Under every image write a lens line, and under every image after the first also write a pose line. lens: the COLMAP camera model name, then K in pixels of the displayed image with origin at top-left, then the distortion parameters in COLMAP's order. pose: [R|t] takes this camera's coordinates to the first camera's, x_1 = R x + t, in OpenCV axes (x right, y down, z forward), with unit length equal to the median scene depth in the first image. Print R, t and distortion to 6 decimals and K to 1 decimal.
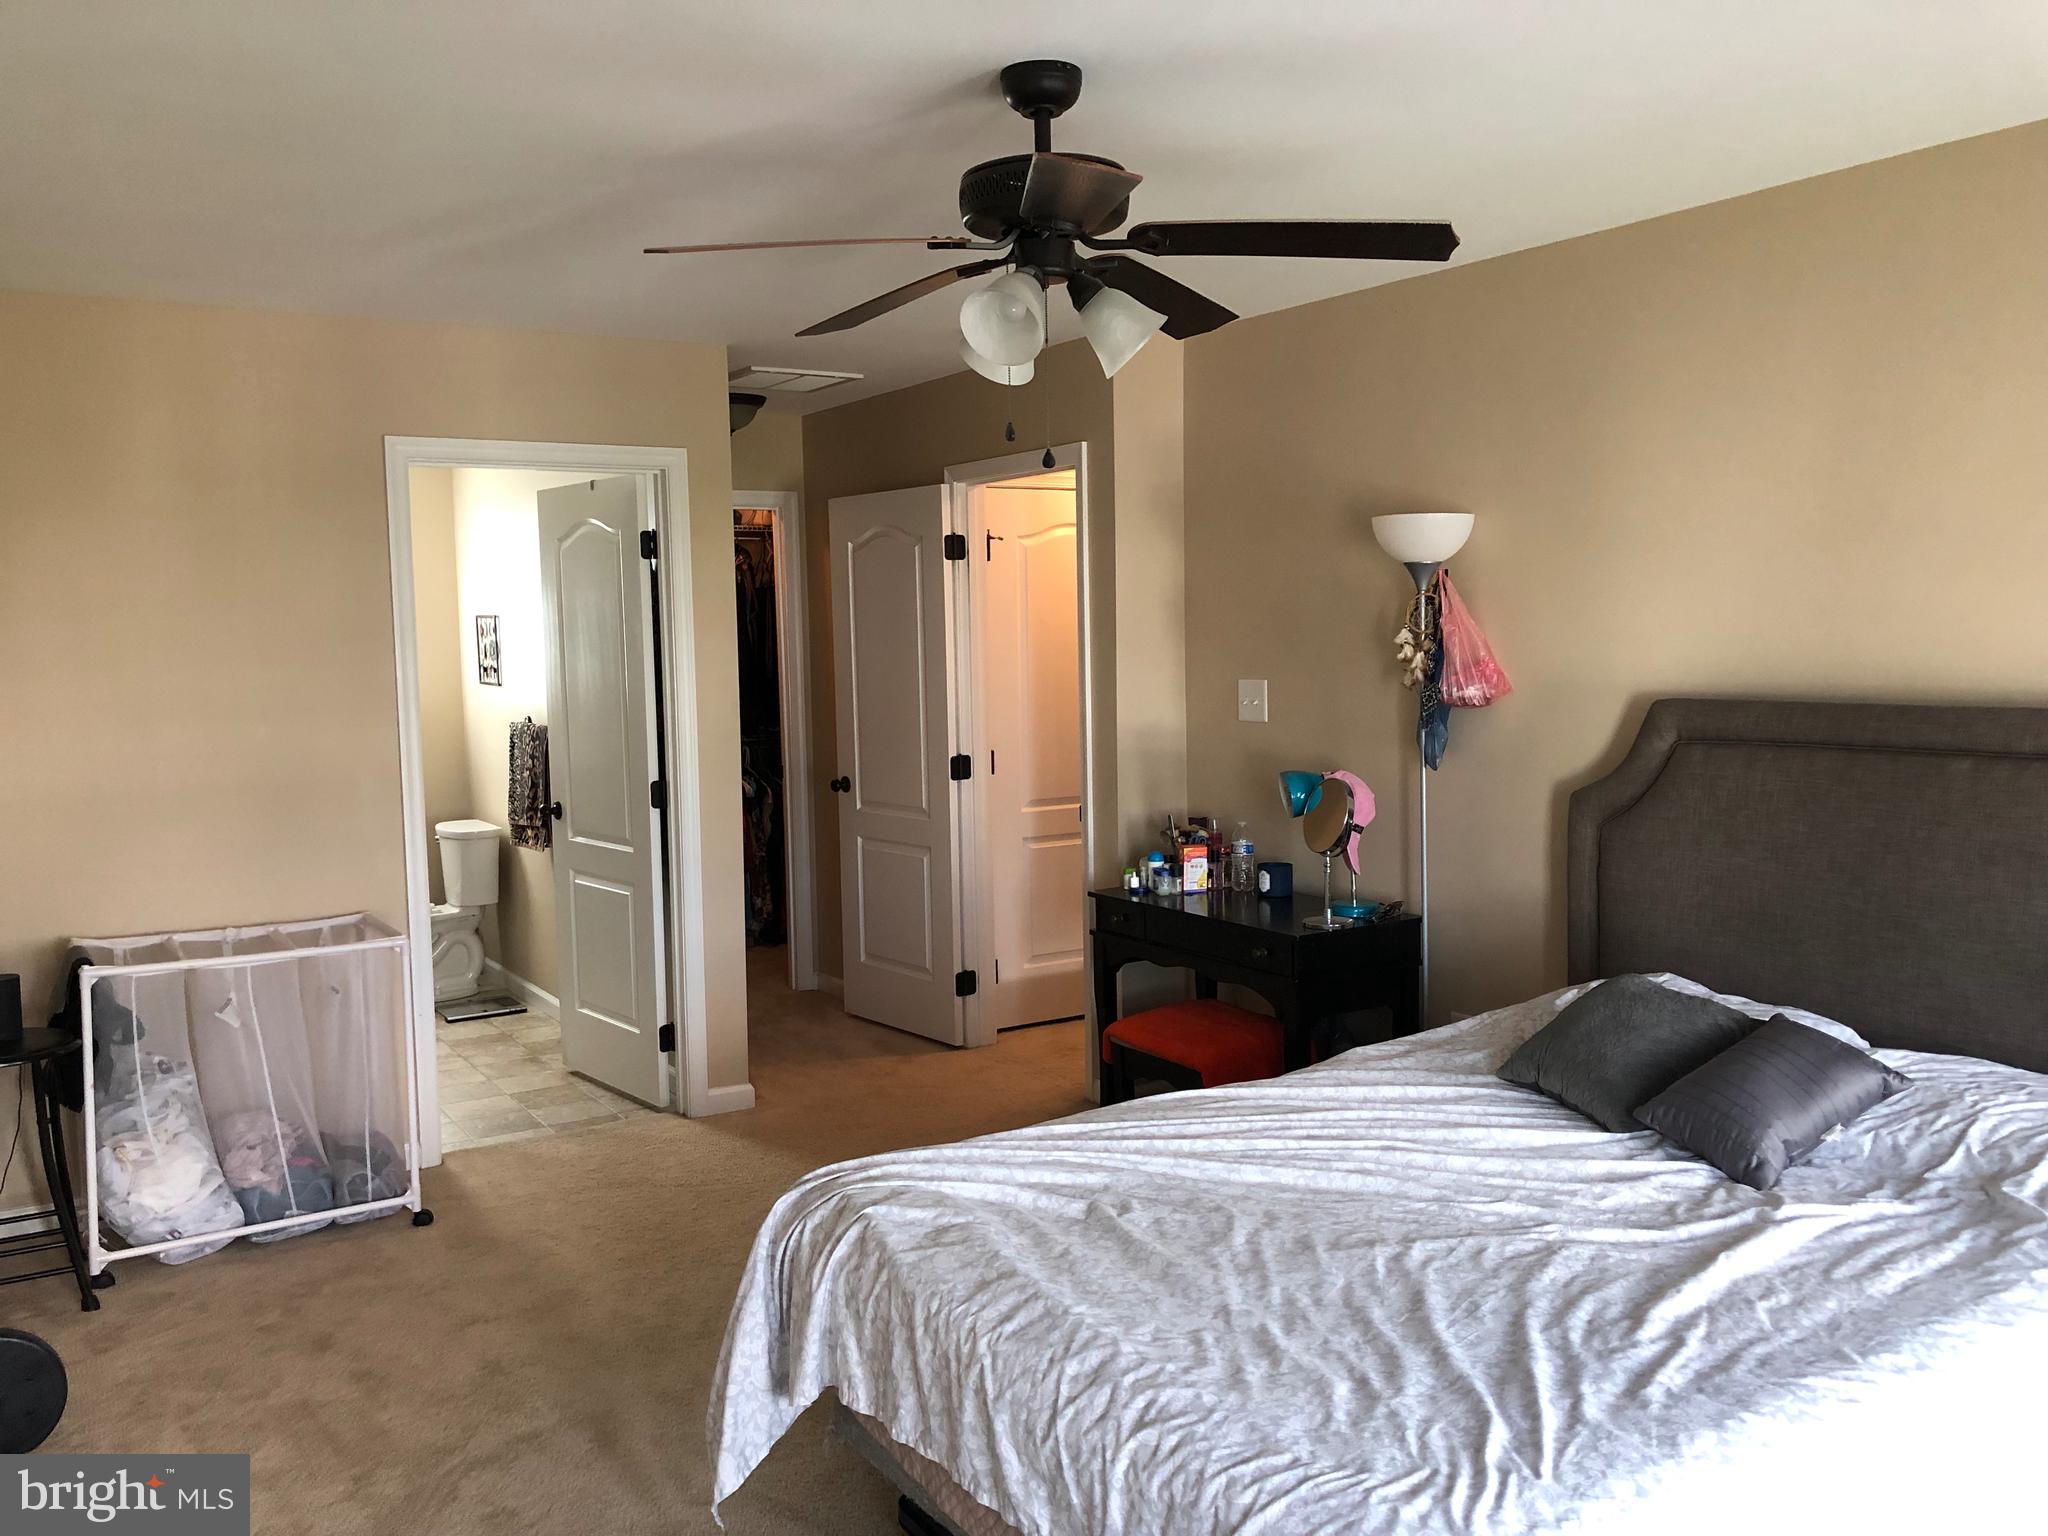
lens RADIAL K [[1686.9, 0, 1011.3], [0, 1686.9, 765.7], [0, 0, 1]] dist [0.015443, -0.017421]
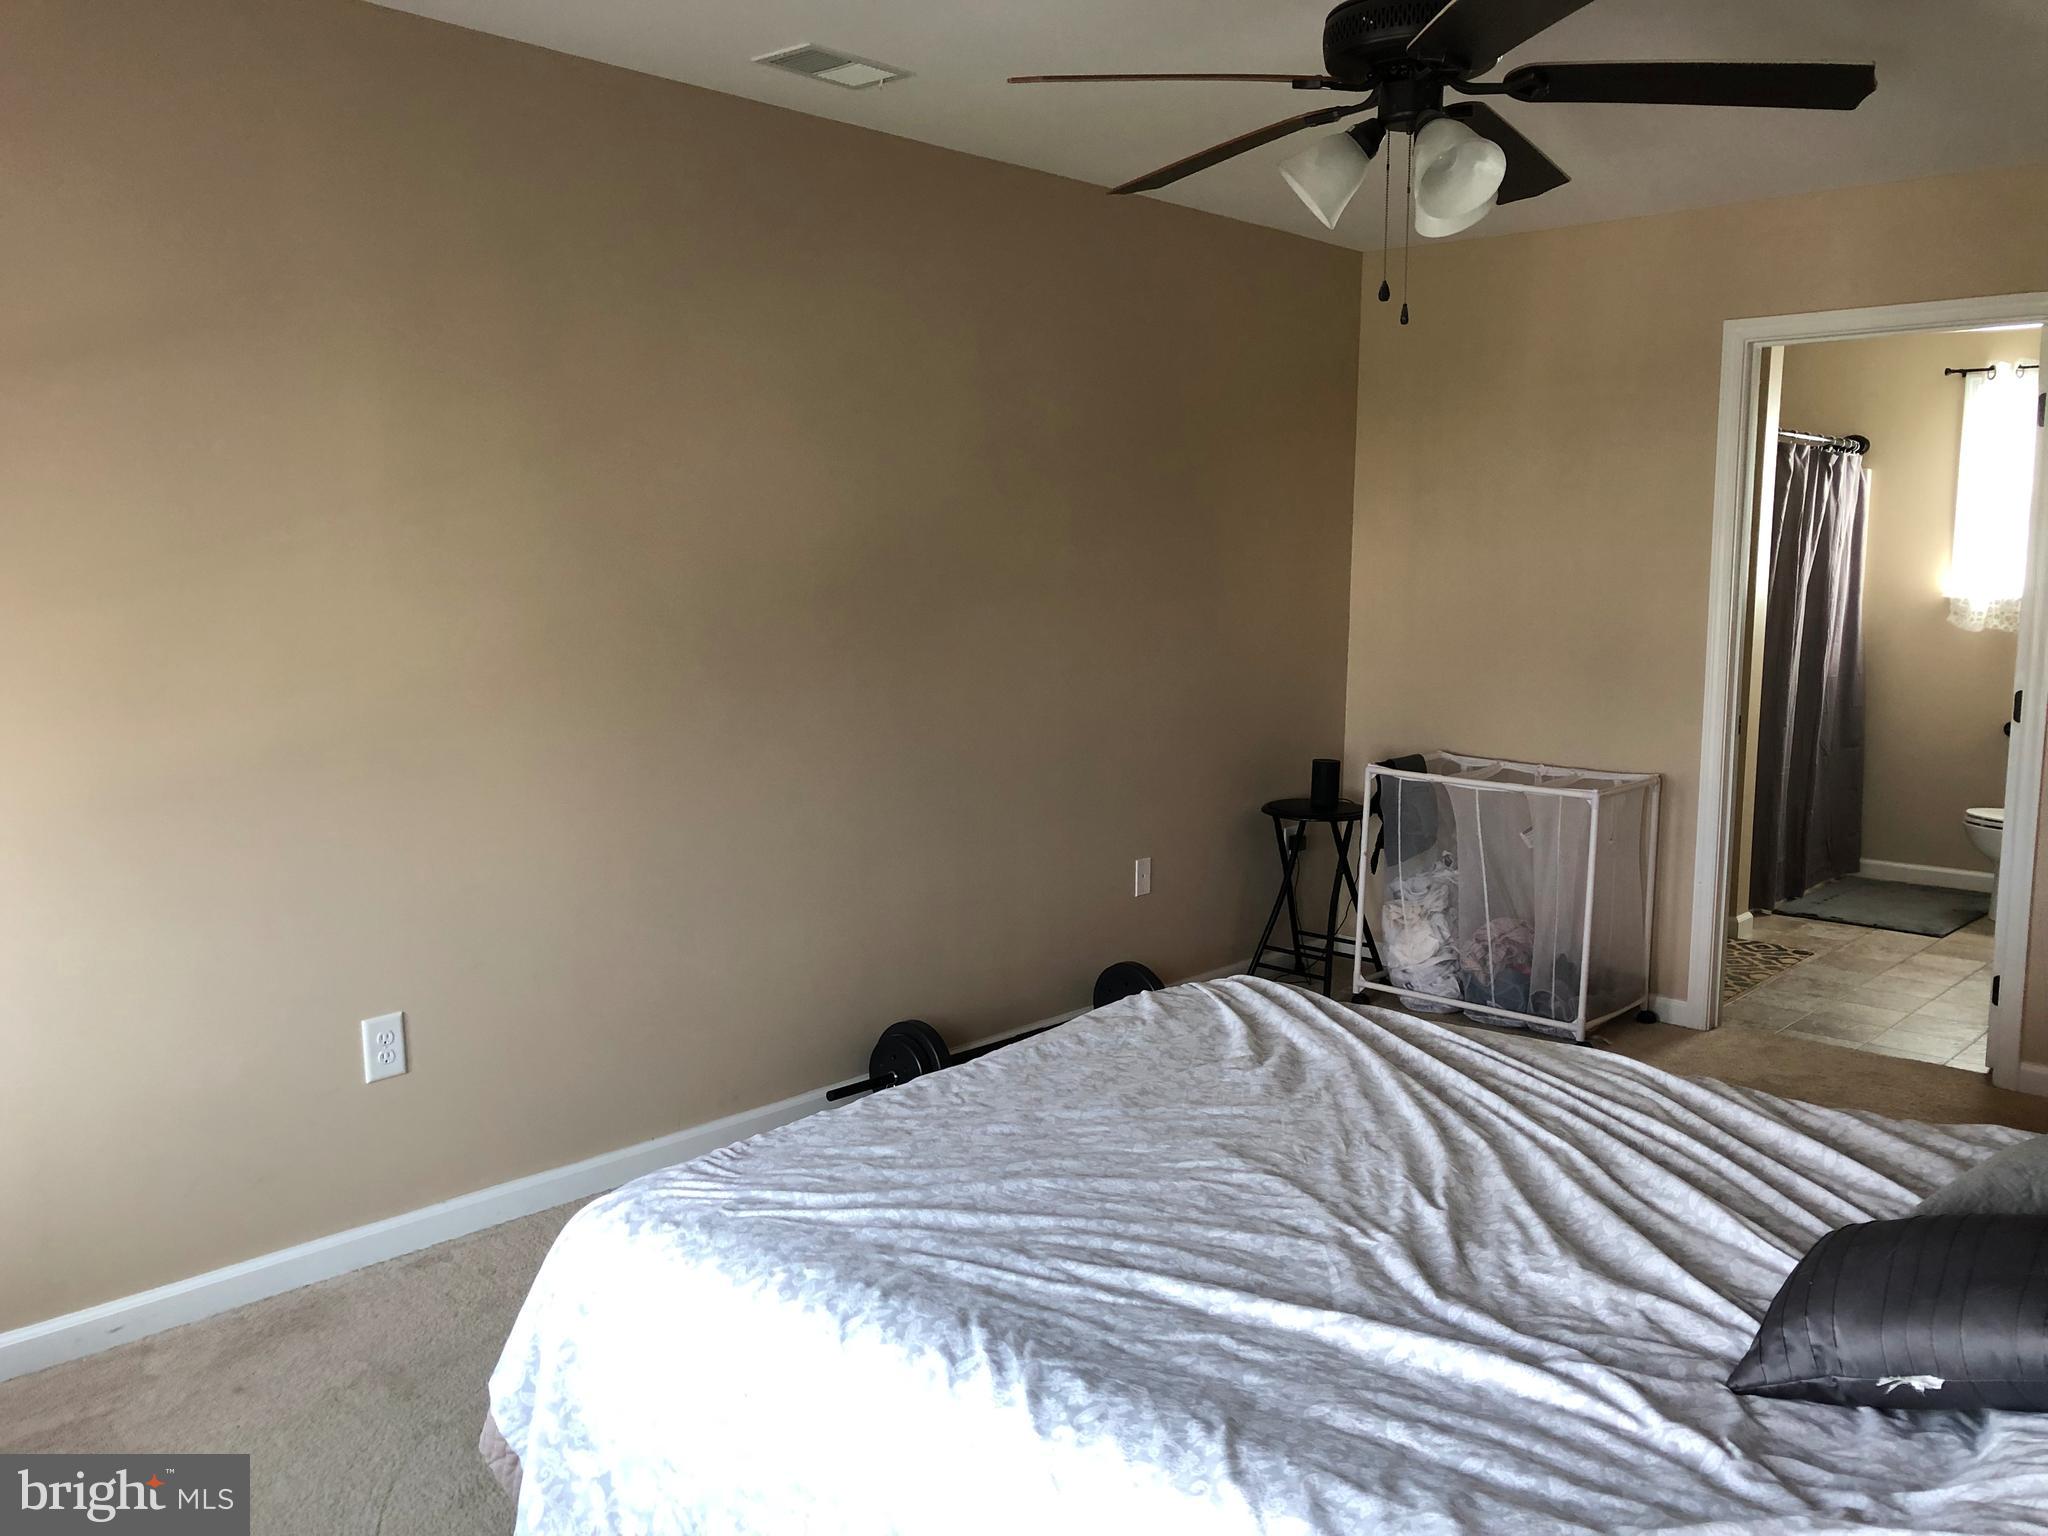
lens RADIAL K [[1686.9, 0, 1011.3], [0, 1686.9, 765.7], [0, 0, 1]] dist [0.015443, -0.017421]
pose [[0.267652, 0.150571, -0.951678, 0.922080], [-0.090341, 0.987285, 0.130796, -0.037241], [0.959271, 0.050967, 0.277852, 0.539705]]
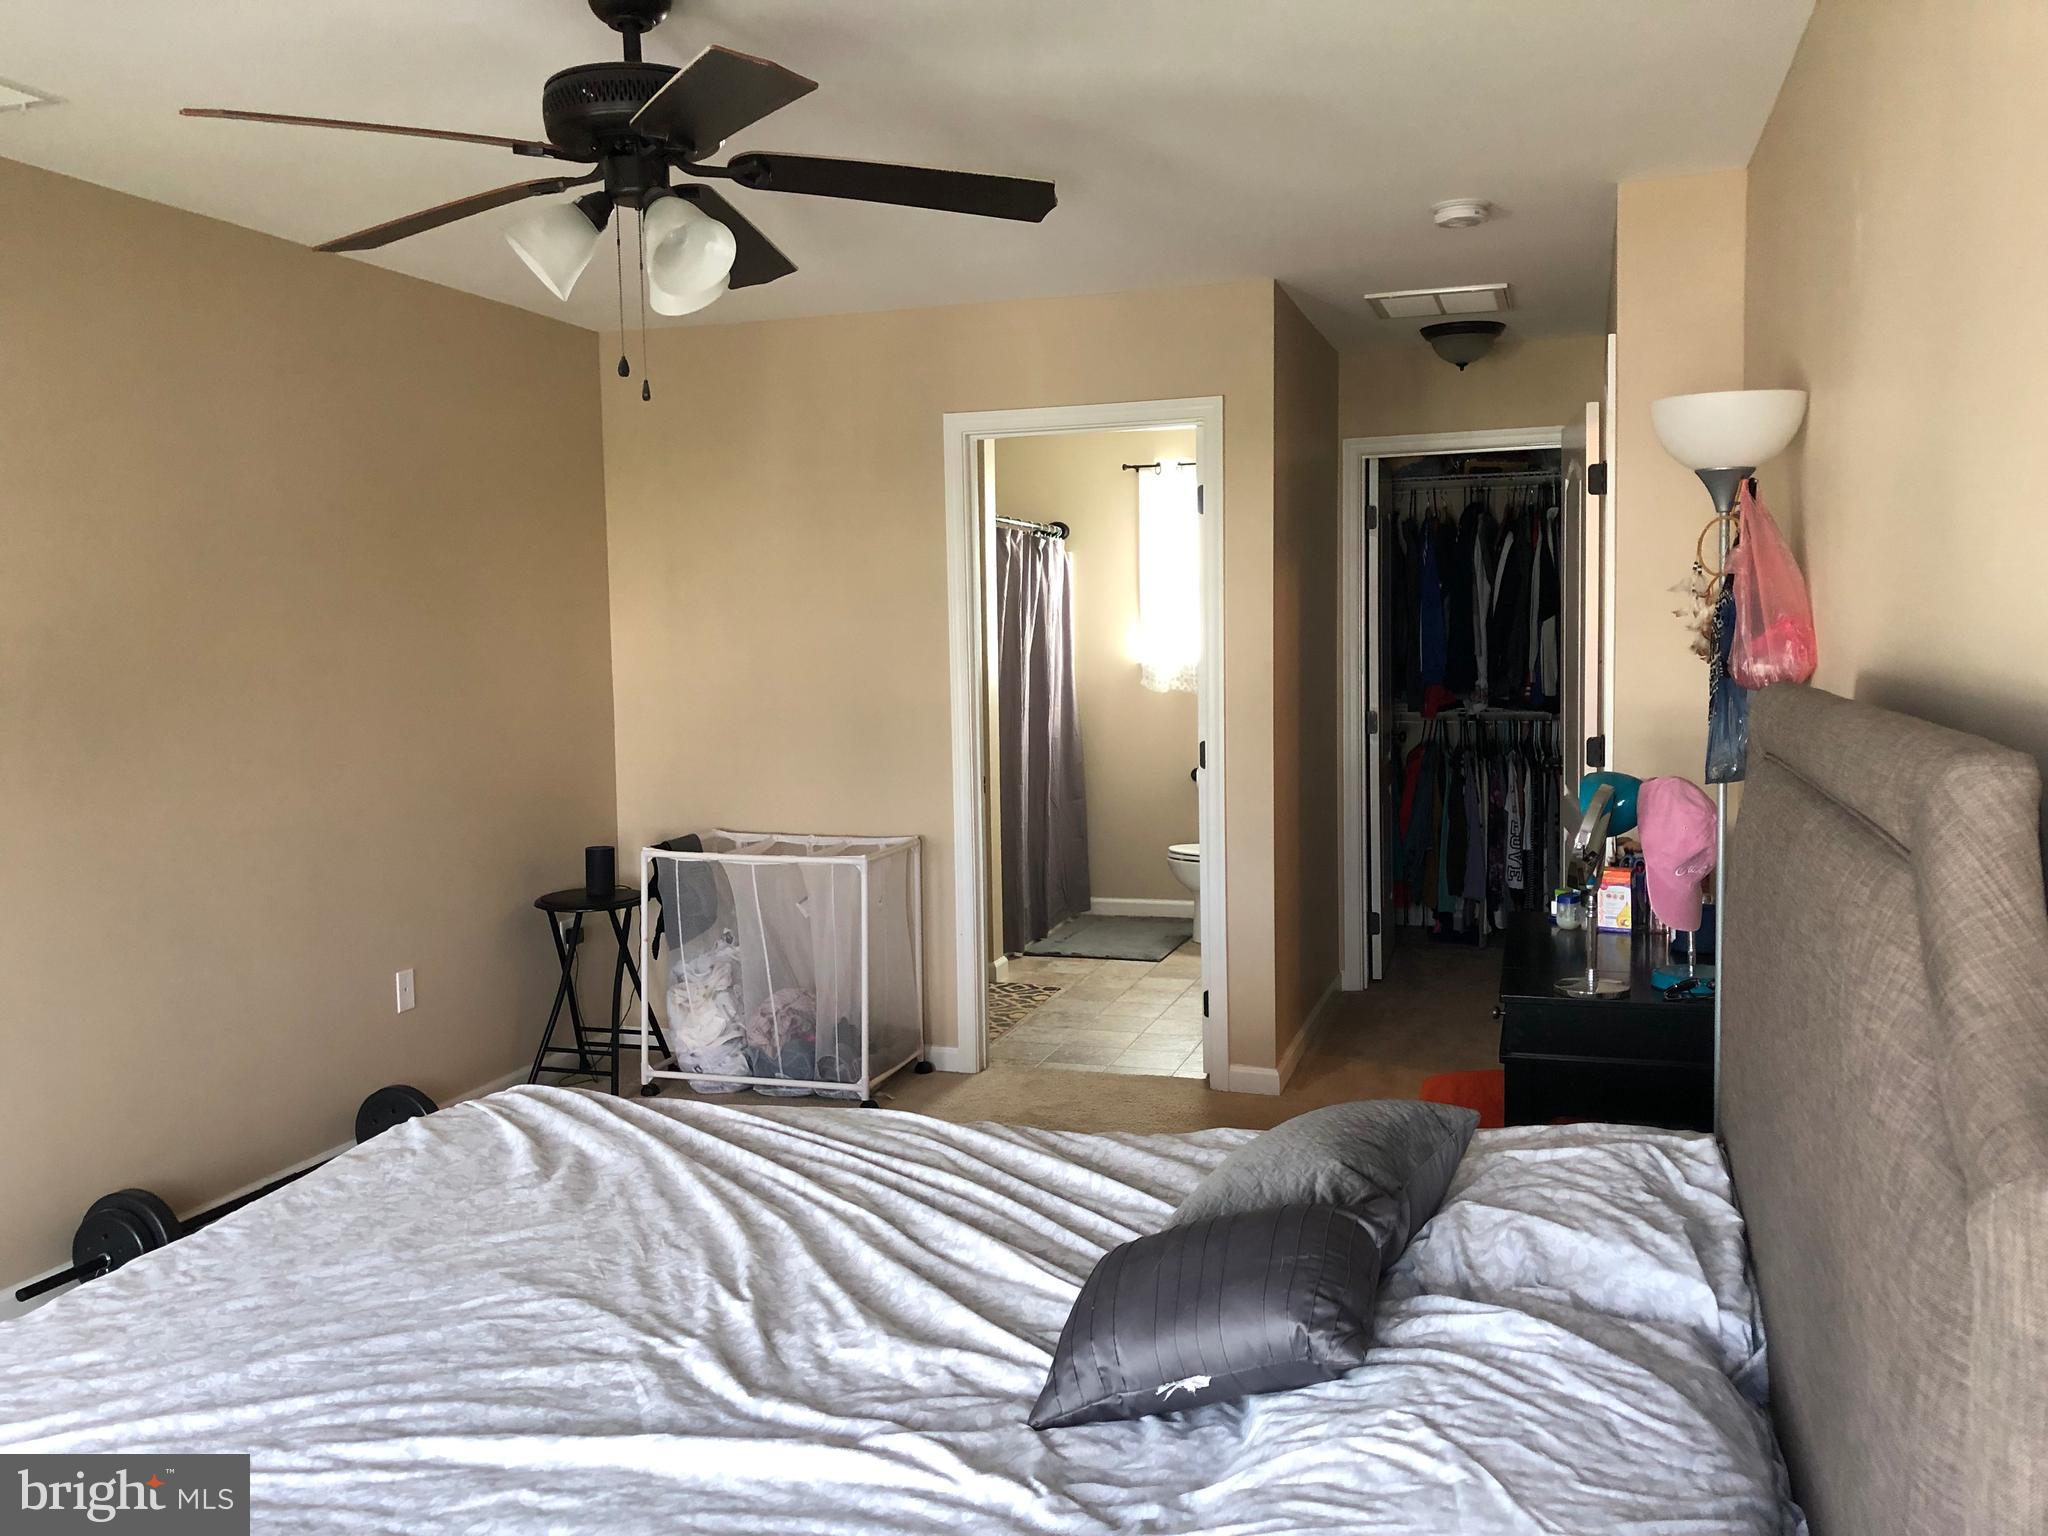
lens RADIAL K [[1687.0, 0, 1029.5], [0, 1687.0, 757.5], [0, 0, 1]] dist [0.003839, 0.012219]
pose [[0.652440, 0.073069, -0.754310, 0.900284], [-0.060589, 0.997184, 0.044189, -0.035354], [0.755415, 0.016872, 0.655030, 0.552541]]
